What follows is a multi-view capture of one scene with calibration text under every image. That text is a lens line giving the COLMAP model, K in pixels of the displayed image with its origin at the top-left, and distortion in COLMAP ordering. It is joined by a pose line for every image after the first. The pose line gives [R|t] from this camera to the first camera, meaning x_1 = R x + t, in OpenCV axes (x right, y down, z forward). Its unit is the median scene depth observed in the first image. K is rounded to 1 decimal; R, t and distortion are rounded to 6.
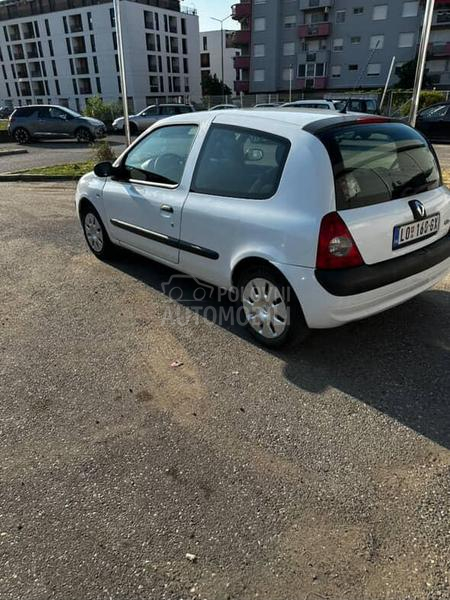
lens RADIAL K [[430.2, 0, 226.0], [0, 430.2, 297.3], [0, 0, 1]] dist [0.045540, -0.040823]
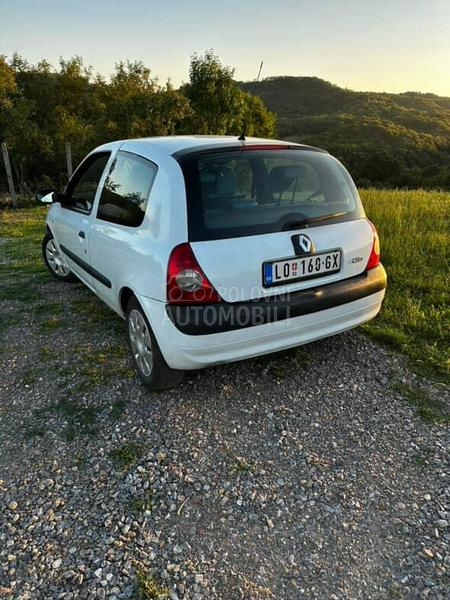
lens RADIAL K [[430.2, 0, 225.4], [0, 430.2, 301.3], [0, 0, 1]] dist [0.045540, -0.040823]
pose [[0.983264, 0.058531, -0.172527, 0.456012], [-0.068719, 0.996191, -0.053679, -0.027817], [0.168728, 0.064637, 0.983541, 0.109365]]
